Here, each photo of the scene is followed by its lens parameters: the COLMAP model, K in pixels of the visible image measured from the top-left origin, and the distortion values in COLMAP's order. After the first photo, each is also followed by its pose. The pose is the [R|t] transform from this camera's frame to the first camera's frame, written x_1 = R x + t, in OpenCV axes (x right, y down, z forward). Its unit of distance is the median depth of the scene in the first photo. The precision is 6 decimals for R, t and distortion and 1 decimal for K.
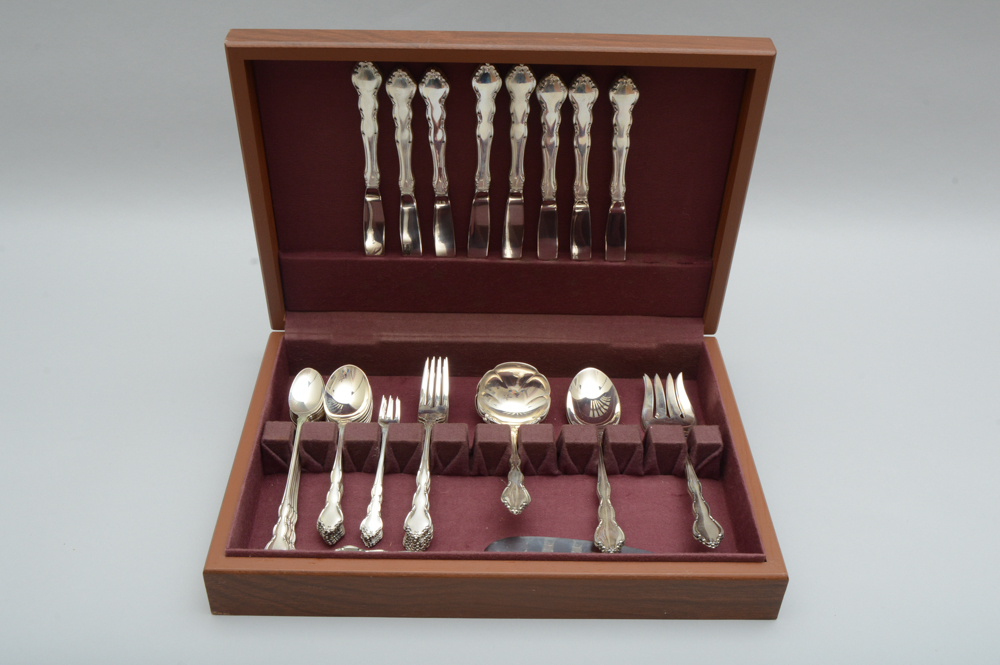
lens RADIAL K [[1014.6, 0, 499.3], [0, 1014.6, 330.5], [0, 0, 1]] dist [-0.001409, 0.000000]
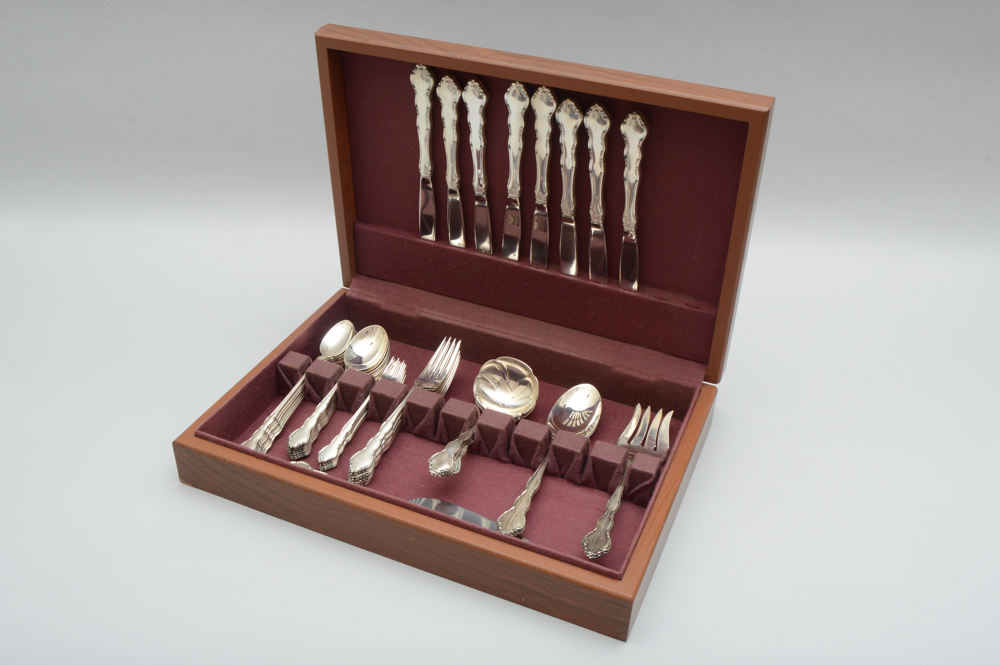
lens RADIAL K [[976.8, 0, 499.8], [0, 976.8, 334.1], [0, 0, 1]] dist [0.008546, 0.000000]
pose [[0.914164, 0.230265, -0.333590, 0.374439], [-0.248449, 0.968567, -0.012278, 0.024358], [0.320278, 0.094104, 0.942638, -0.000856]]
